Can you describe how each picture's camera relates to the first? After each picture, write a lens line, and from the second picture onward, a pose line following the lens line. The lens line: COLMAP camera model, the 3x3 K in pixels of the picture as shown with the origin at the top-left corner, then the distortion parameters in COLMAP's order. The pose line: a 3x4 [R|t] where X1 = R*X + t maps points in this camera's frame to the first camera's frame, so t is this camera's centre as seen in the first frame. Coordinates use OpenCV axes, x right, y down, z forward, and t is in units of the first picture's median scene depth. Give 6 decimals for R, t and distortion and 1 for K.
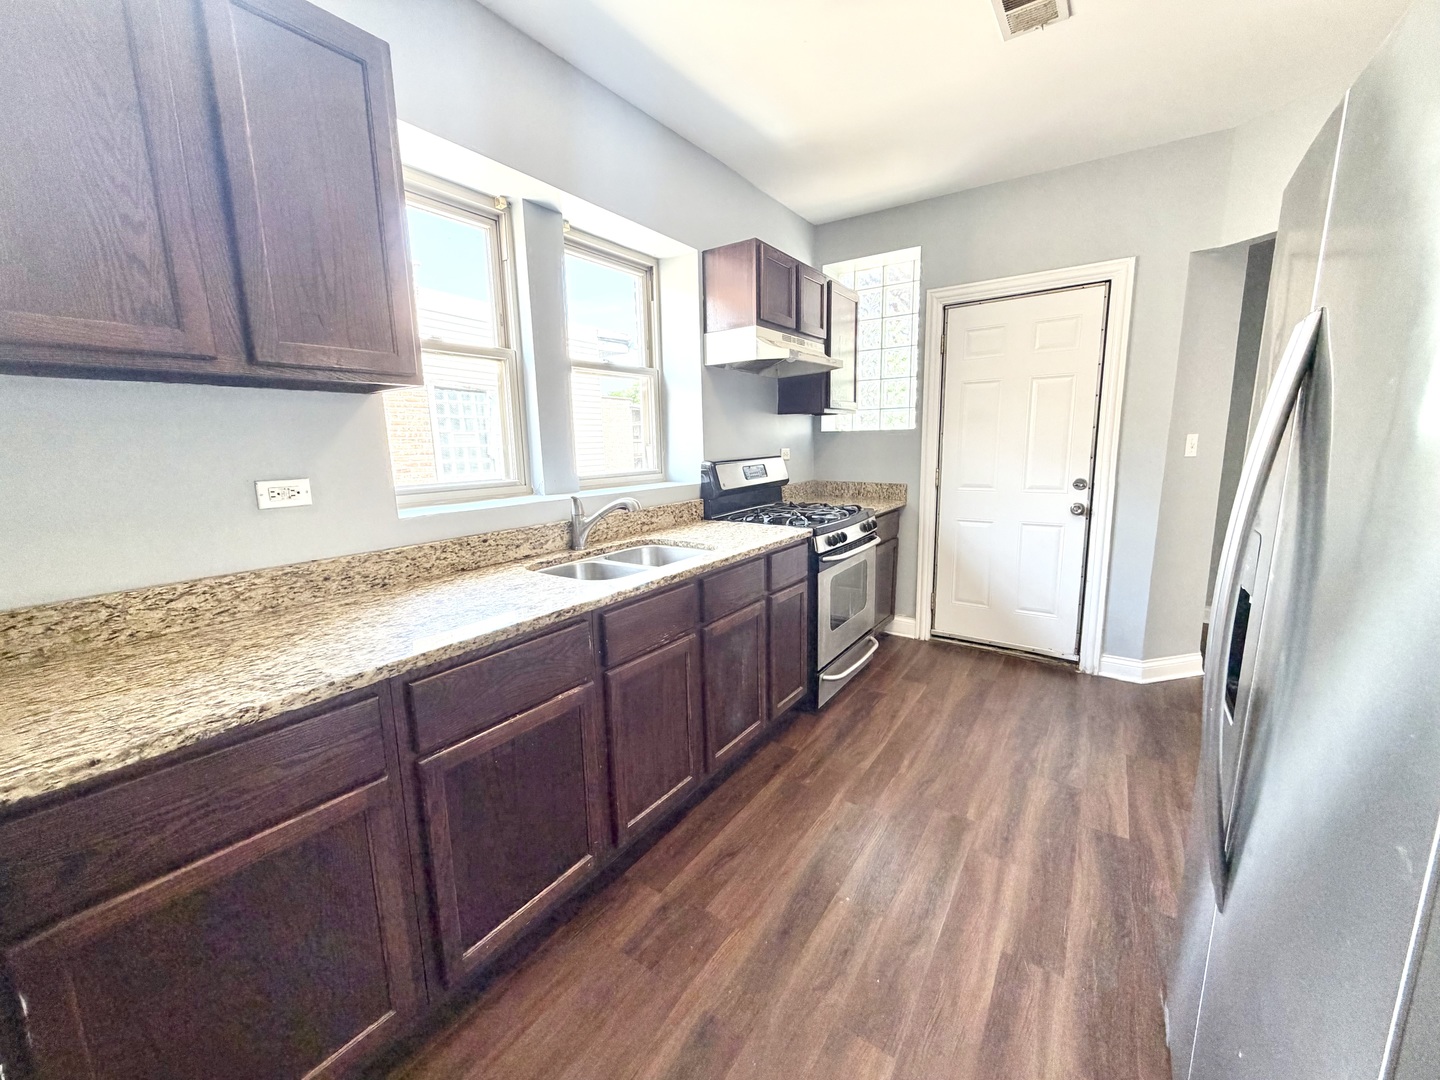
lens RADIAL K [[583.8, 0, 714.4], [0, 583.8, 542.2], [0, 0, 1]] dist [-0.002717, -0.000547]
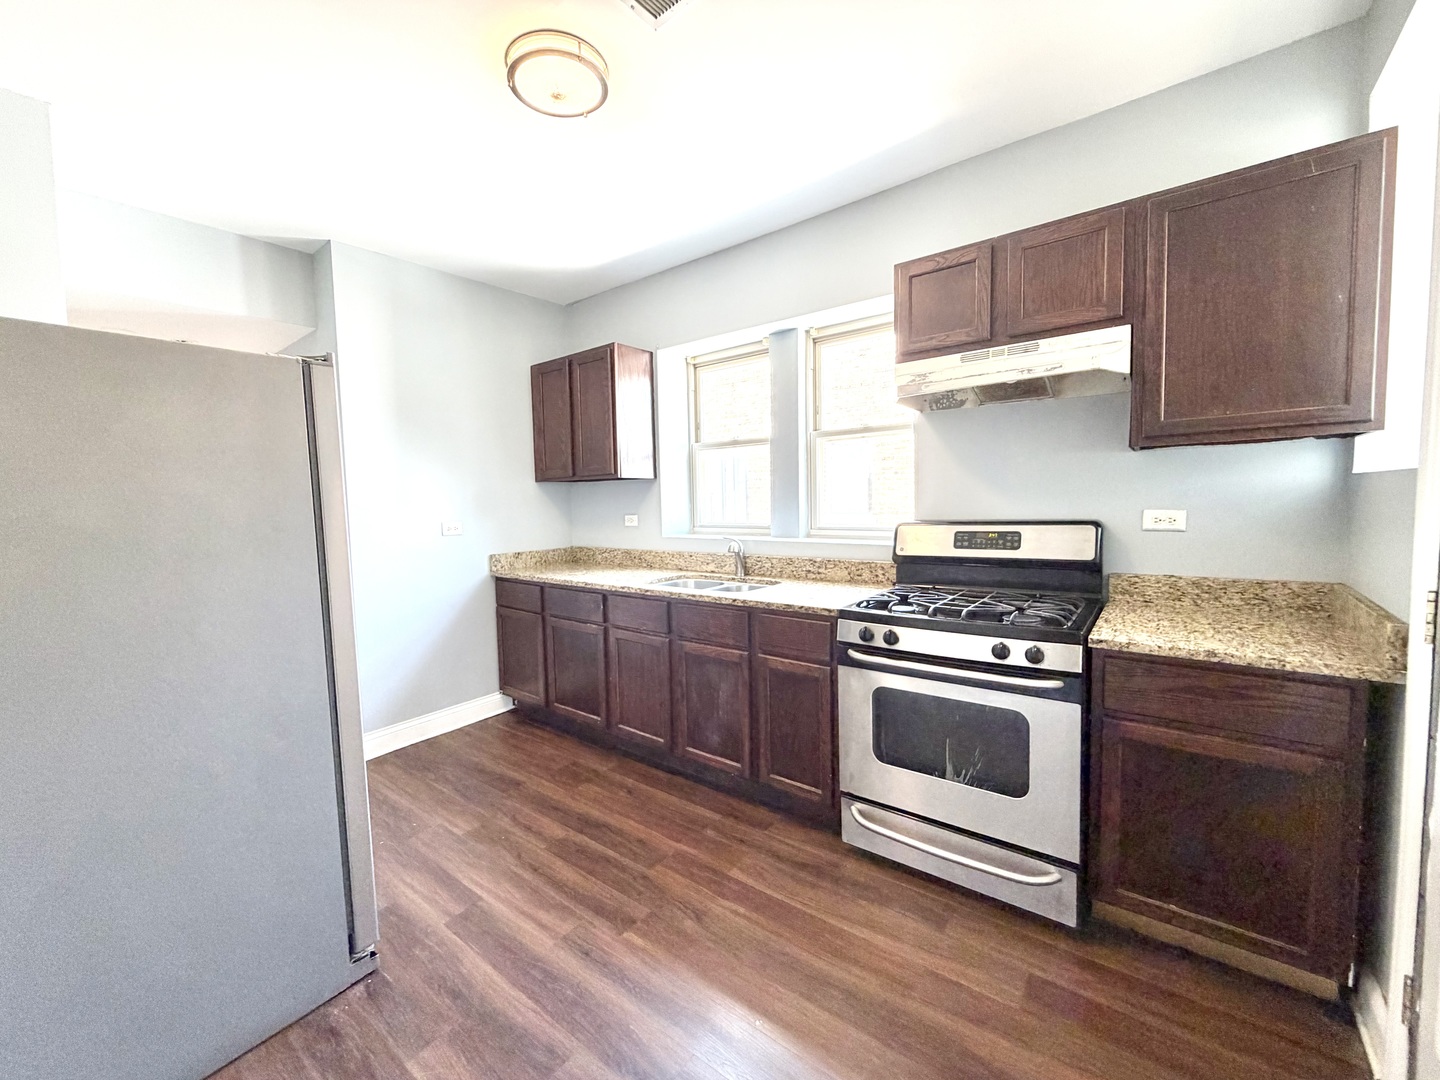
lens RADIAL K [[583.8, 0, 714.4], [0, 583.8, 542.2], [0, 0, 1]] dist [-0.002717, -0.000547]
pose [[-0.074953, 0.091369, -0.992992, 1.170242], [-0.149926, 0.983442, 0.101807, -0.203095], [0.985852, 0.156507, -0.060013, 1.022406]]
